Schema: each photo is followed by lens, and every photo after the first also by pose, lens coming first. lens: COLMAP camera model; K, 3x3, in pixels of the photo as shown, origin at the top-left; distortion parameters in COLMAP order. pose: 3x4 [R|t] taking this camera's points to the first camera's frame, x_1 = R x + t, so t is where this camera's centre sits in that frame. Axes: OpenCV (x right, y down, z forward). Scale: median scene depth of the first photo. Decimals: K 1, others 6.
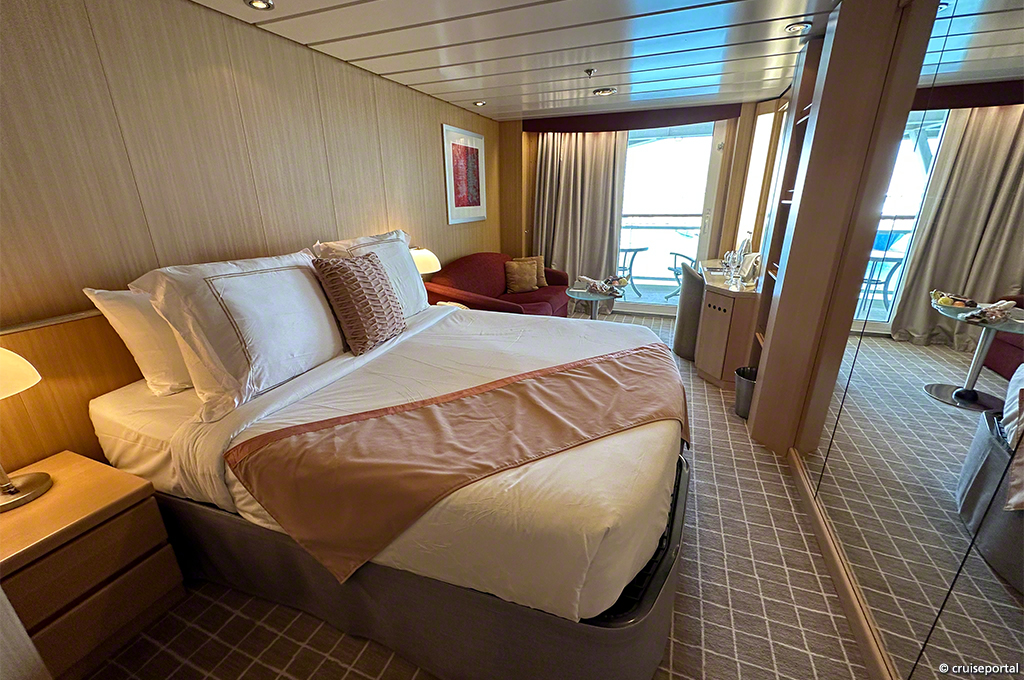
lens RADIAL K [[408.3, 0, 512.0], [0, 408.3, 340.0], [0, 0, 1]] dist [-0.000145, -0.000023]
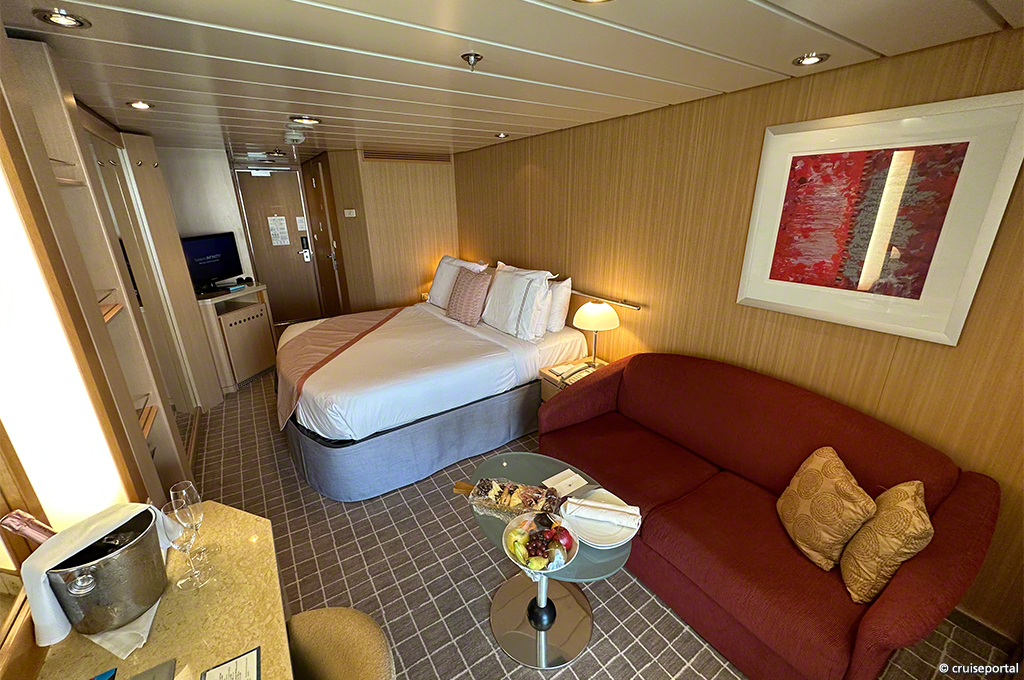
lens RADIAL K [[408.3, 0, 512.0], [0, 408.3, 340.0], [0, 0, 1]] dist [-0.000145, -0.000023]
pose [[-0.575602, 0.281872, -0.767614, 0.763301], [-0.247537, 0.834609, 0.492090, -0.703975], [0.779364, 0.473261, -0.410629, 1.607425]]
